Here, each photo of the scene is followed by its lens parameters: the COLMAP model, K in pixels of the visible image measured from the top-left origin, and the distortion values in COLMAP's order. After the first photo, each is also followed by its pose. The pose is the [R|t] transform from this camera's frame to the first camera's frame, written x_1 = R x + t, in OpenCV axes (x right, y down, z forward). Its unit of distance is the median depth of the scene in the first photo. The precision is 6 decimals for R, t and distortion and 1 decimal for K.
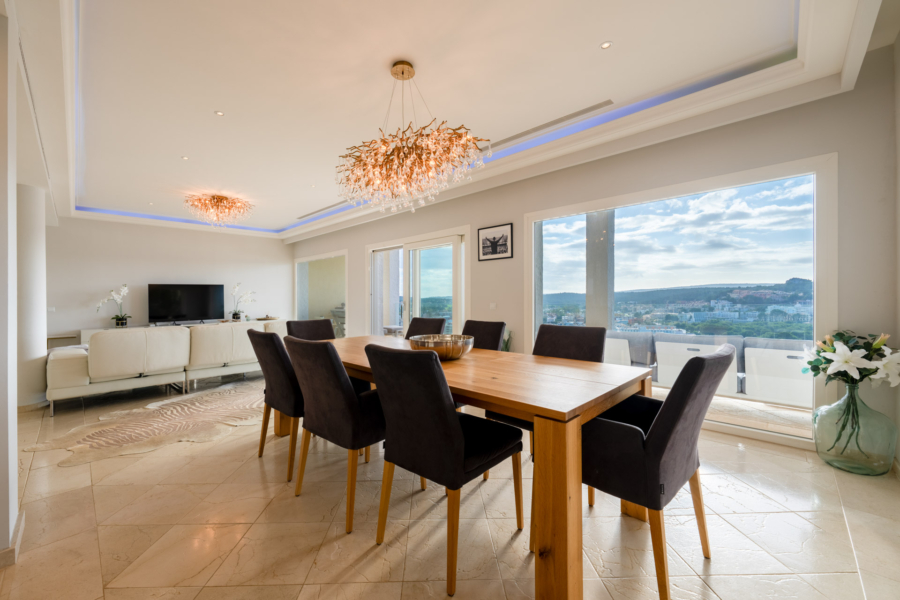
lens RADIAL K [[373.8, 0, 449.3], [0, 373.8, 296.0], [0, 0, 1]] dist [-0.002239, 0.000090]
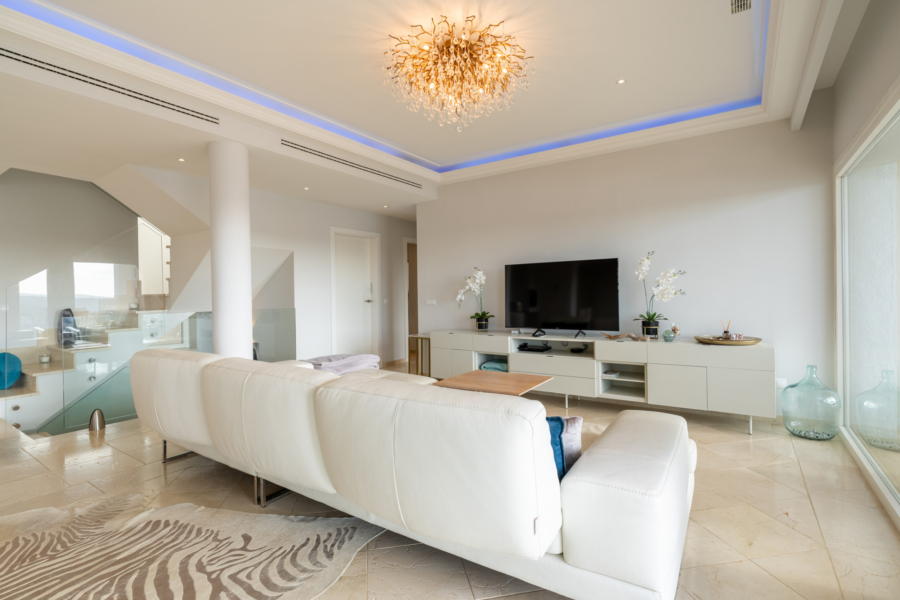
lens RADIAL K [[428.7, 0, 446.1], [0, 428.7, 301.0], [0, 0, 1]] dist [-0.001612, -0.000083]
pose [[0.135430, 0.014682, -0.990678, -0.116169], [0.001150, 0.999887, 0.014976, 0.017118], [0.990786, -0.003167, 0.135398, 0.805915]]
